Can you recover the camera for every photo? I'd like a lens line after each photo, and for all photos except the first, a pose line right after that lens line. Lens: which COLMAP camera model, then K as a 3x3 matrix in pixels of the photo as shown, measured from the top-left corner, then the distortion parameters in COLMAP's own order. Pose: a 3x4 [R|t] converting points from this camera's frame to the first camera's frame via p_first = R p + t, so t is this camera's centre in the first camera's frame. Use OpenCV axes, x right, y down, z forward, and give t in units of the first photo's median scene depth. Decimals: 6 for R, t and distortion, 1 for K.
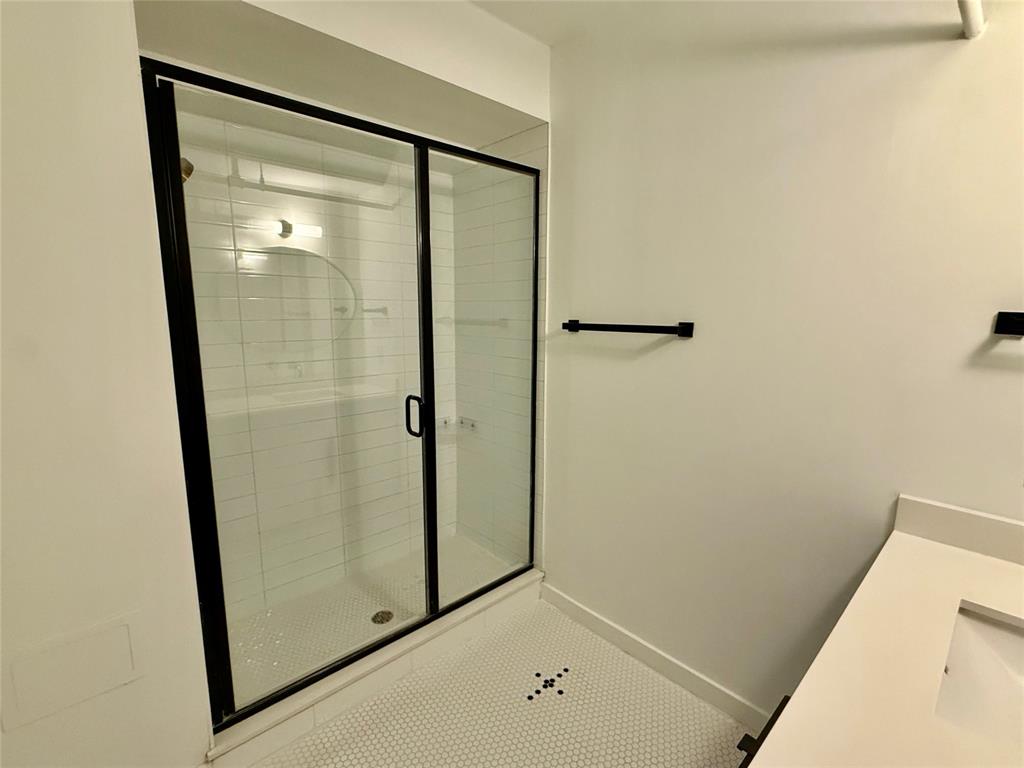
lens RADIAL K [[469.2, 0, 512.0], [0, 469.2, 387.8], [0, 0, 1]] dist [-0.002380, -0.000432]
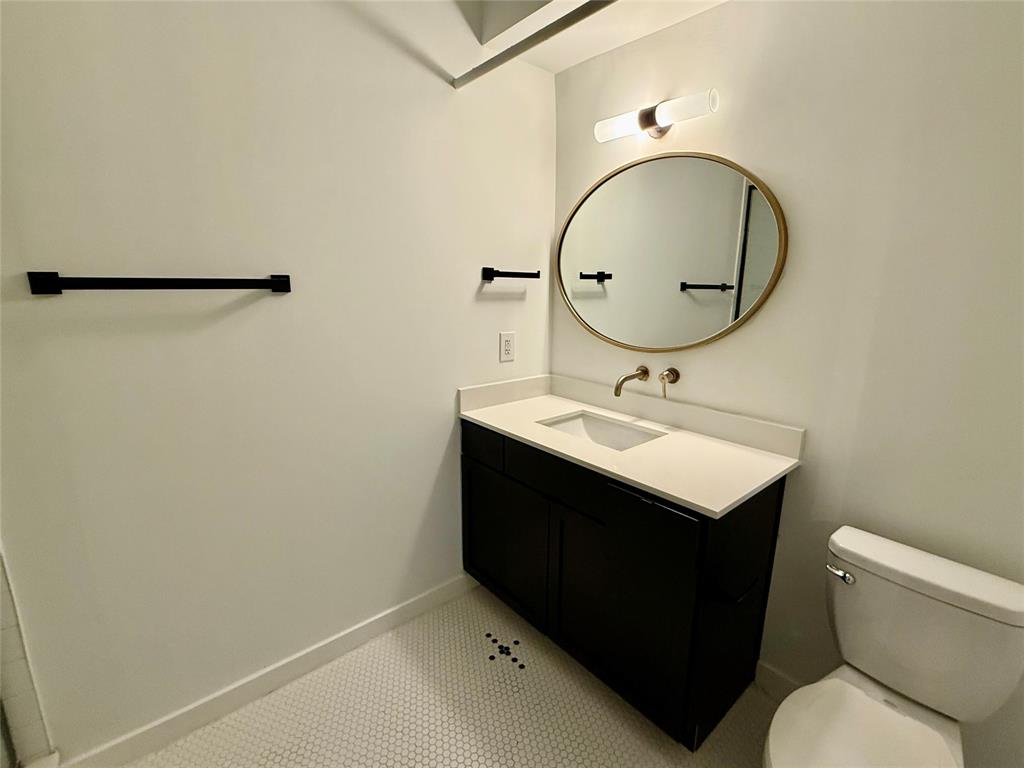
lens RADIAL K [[469.2, 0, 512.2], [0, 469.2, 378.3], [0, 0, 1]] dist [-0.002380, -0.000432]
pose [[0.029995, -0.213259, 0.976535, -0.478842], [0.146737, 0.967329, 0.206741, -0.069630], [-0.988721, 0.137093, 0.060308, 0.546024]]
